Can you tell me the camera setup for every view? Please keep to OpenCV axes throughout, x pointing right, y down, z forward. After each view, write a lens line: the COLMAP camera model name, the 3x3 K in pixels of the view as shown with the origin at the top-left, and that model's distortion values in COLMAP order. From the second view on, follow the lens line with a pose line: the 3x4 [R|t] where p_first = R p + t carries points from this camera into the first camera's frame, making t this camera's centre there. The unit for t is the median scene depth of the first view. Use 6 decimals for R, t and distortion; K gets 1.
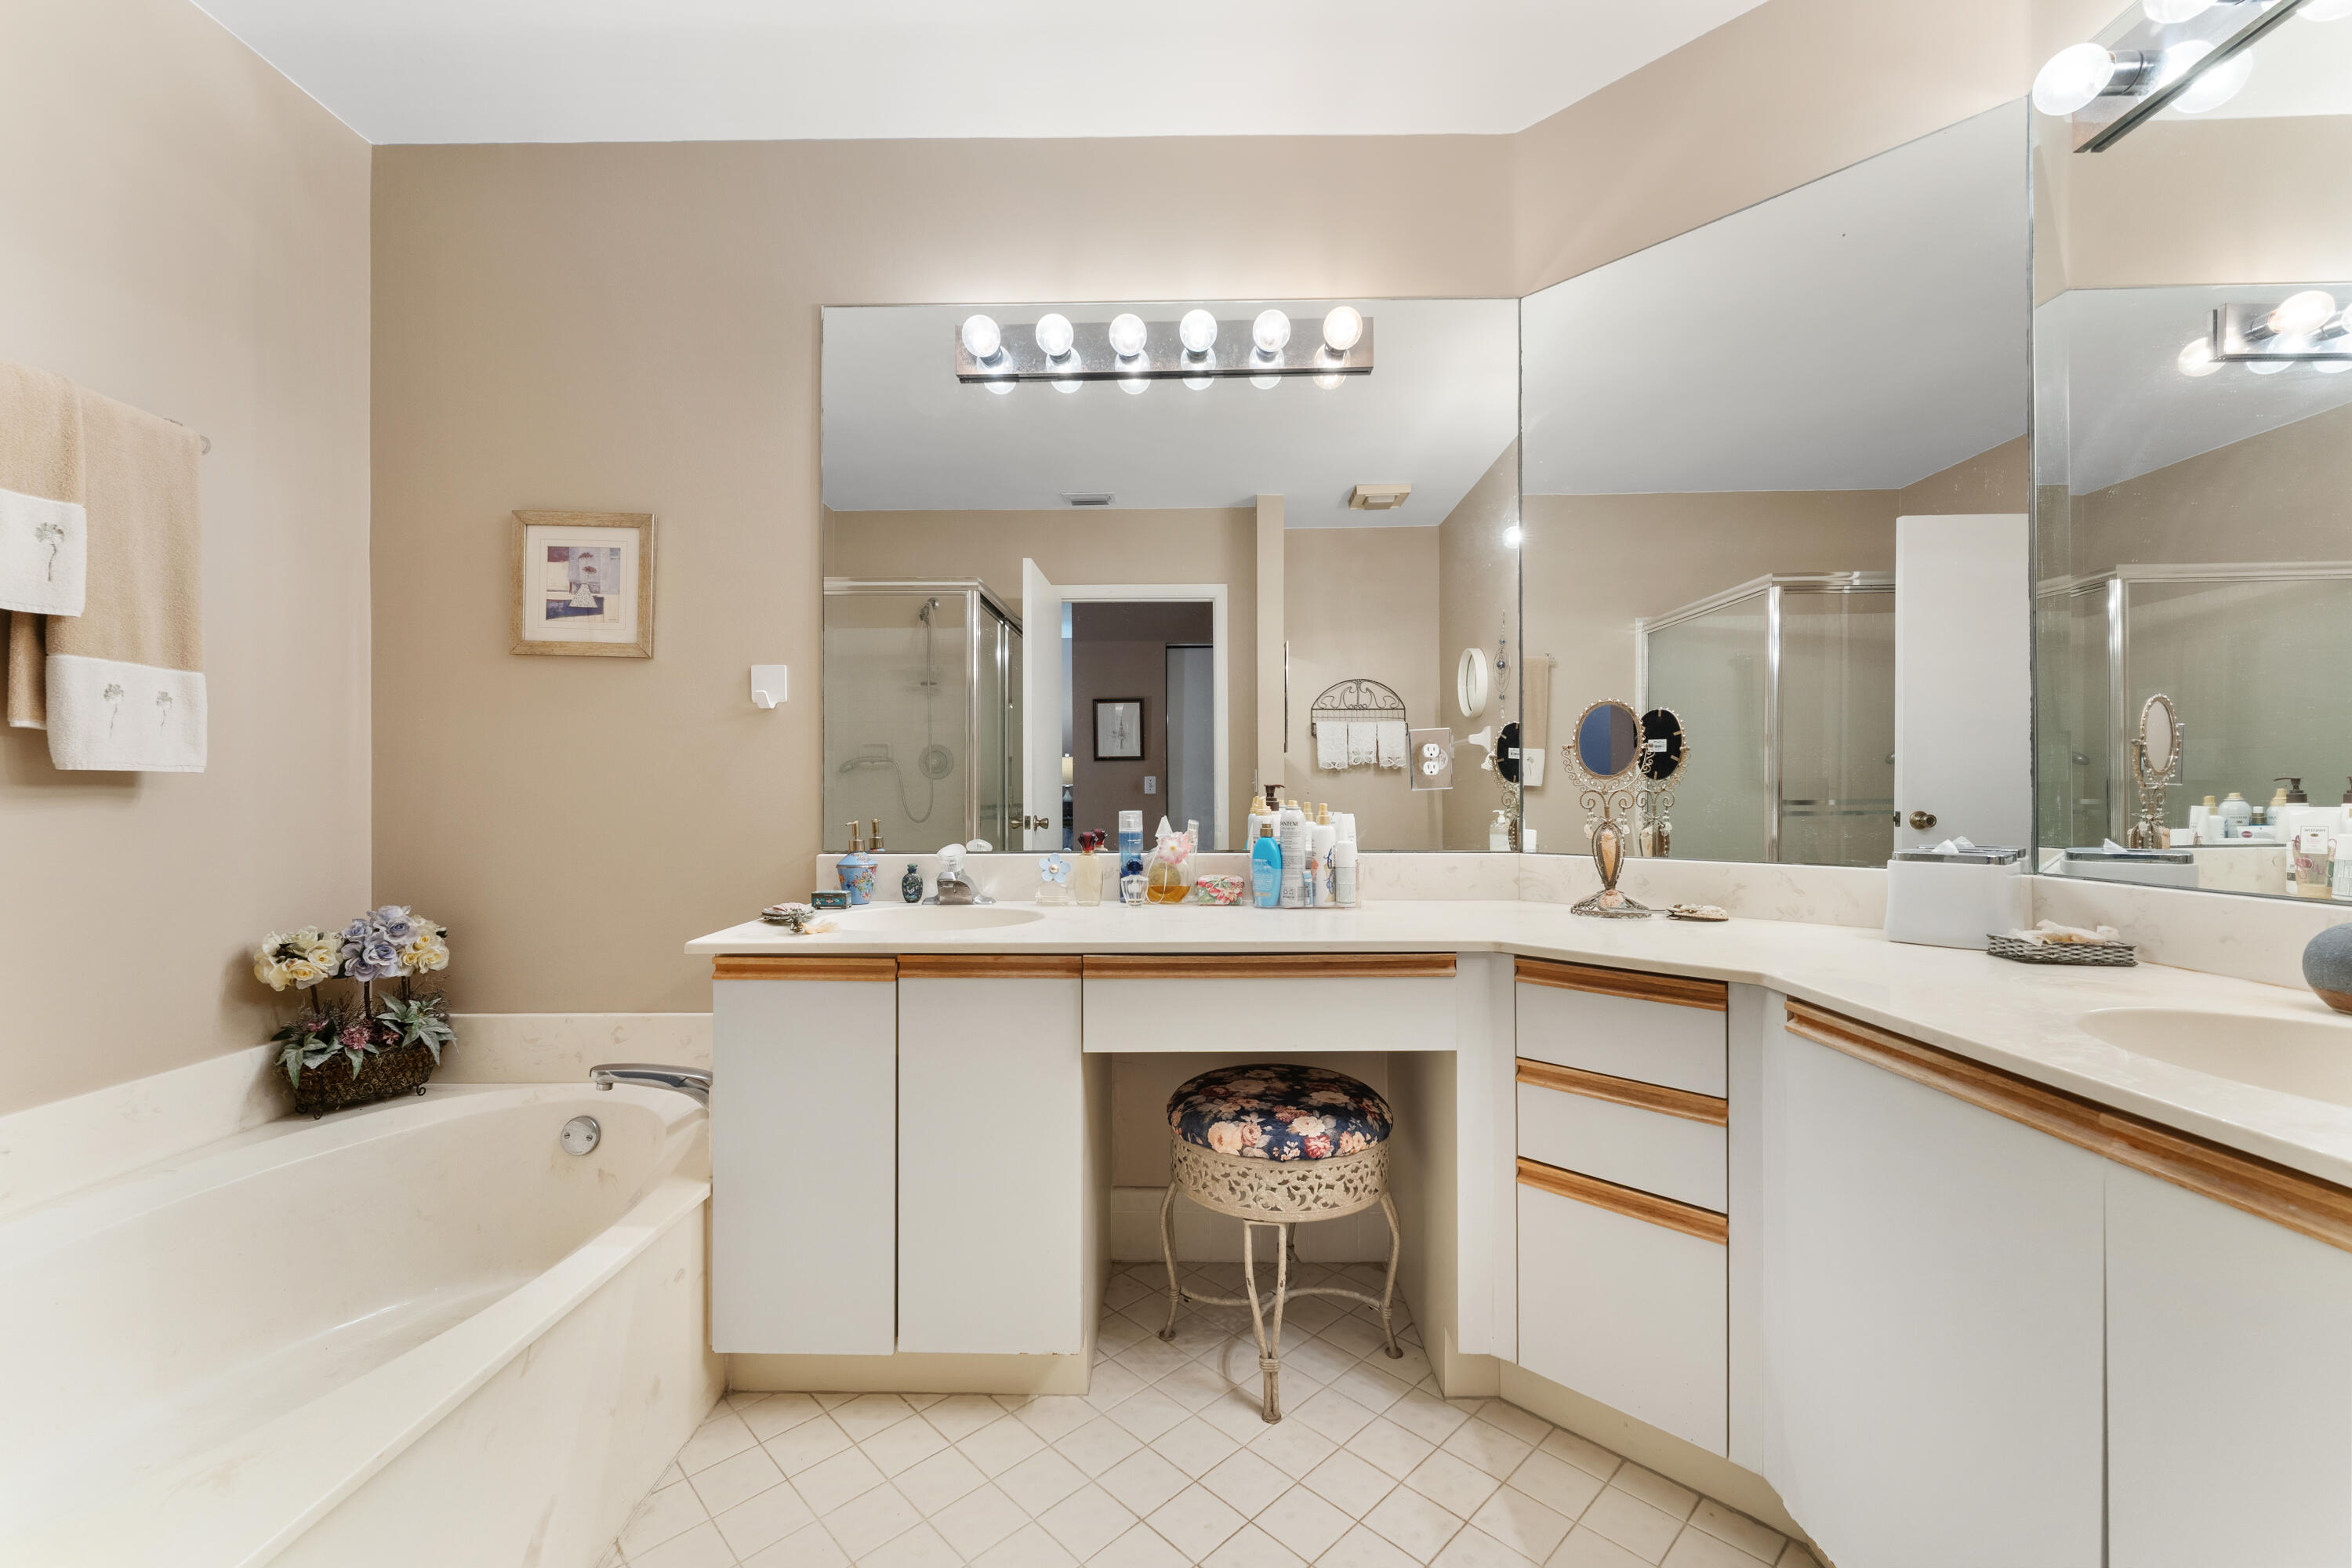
lens RADIAL K [[957.0, 0, 1182.9], [0, 957.0, 791.8], [0, 0, 1]] dist [-0.002505, -0.001514]
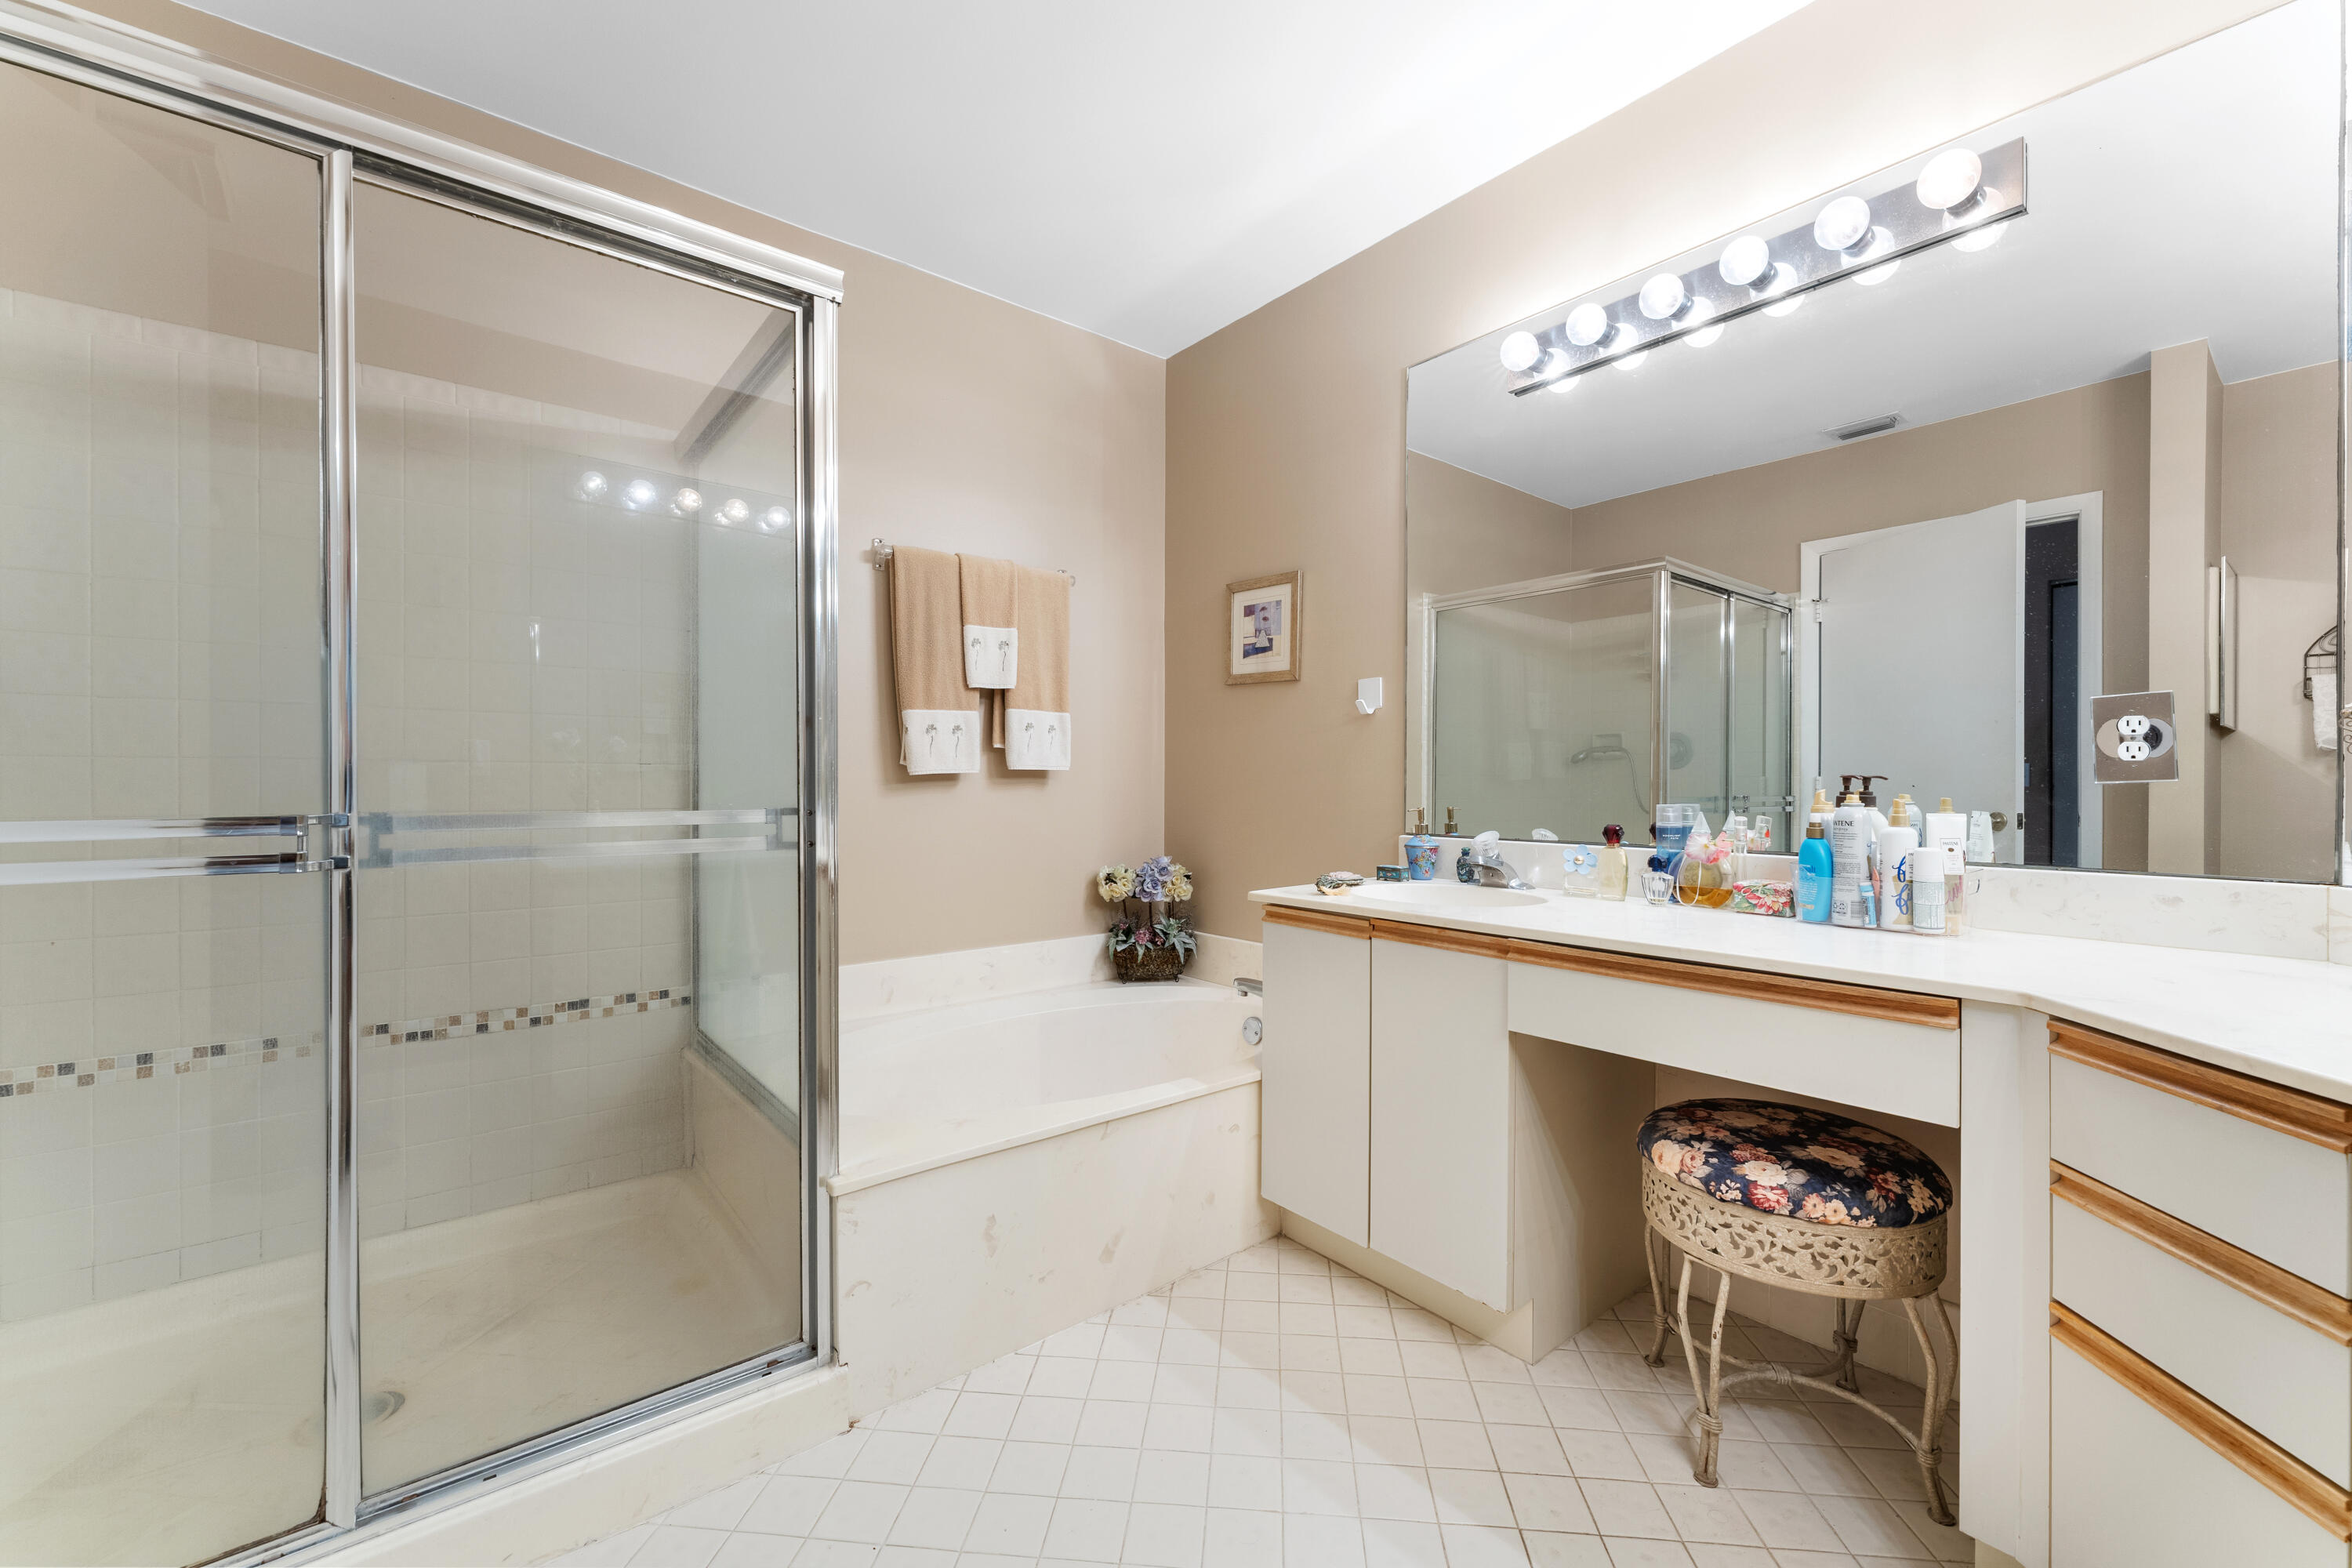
lens RADIAL K [[957.0, 0, 1172.2], [0, 957.0, 787.4], [0, 0, 1]] dist [-0.002505, -0.001514]
pose [[0.631279, 0.007083, -0.775523, 0.385708], [-0.002174, 0.999971, 0.007363, -0.002156], [0.775553, -0.002962, 0.631276, 0.037659]]
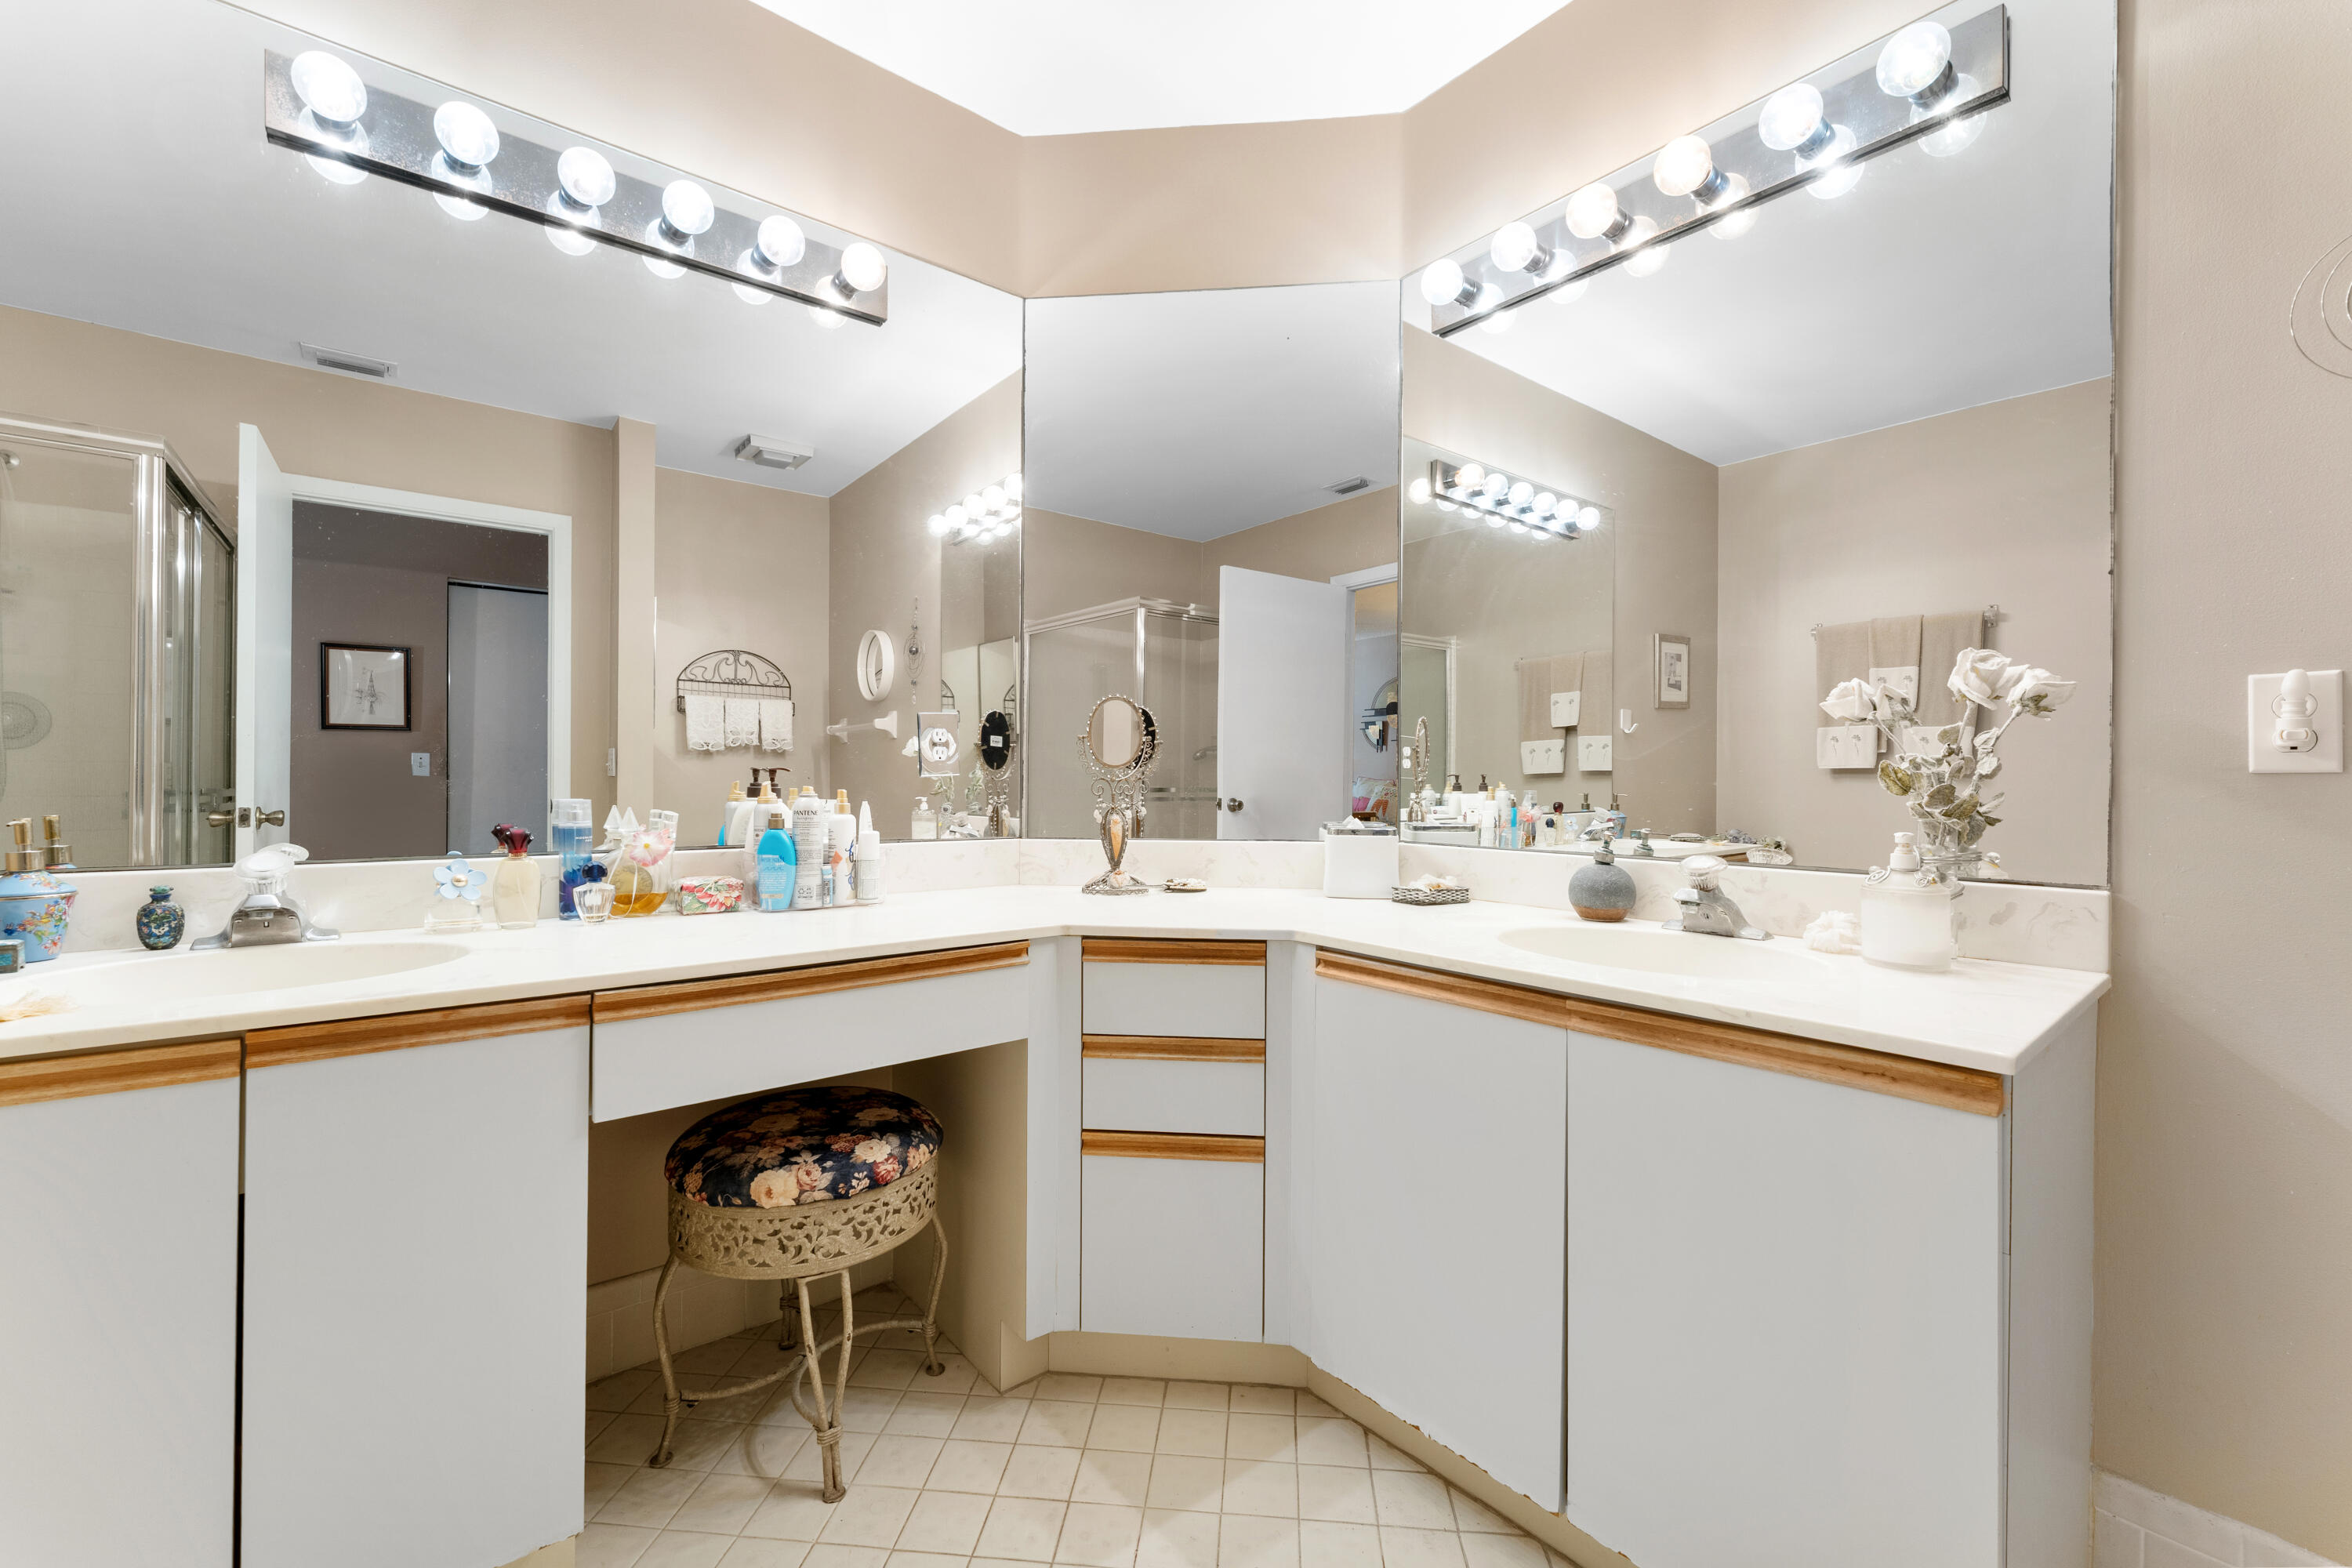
lens RADIAL K [[957.0, 0, 1196.7], [0, 957.0, 781.1], [0, 0, 1]] dist [-0.002505, -0.001514]
pose [[0.757300, 0.008531, 0.653011, -0.189909], [-0.010386, 0.999946, -0.001018, 0.001570], [-0.652984, -0.006011, 0.757348, 0.107202]]
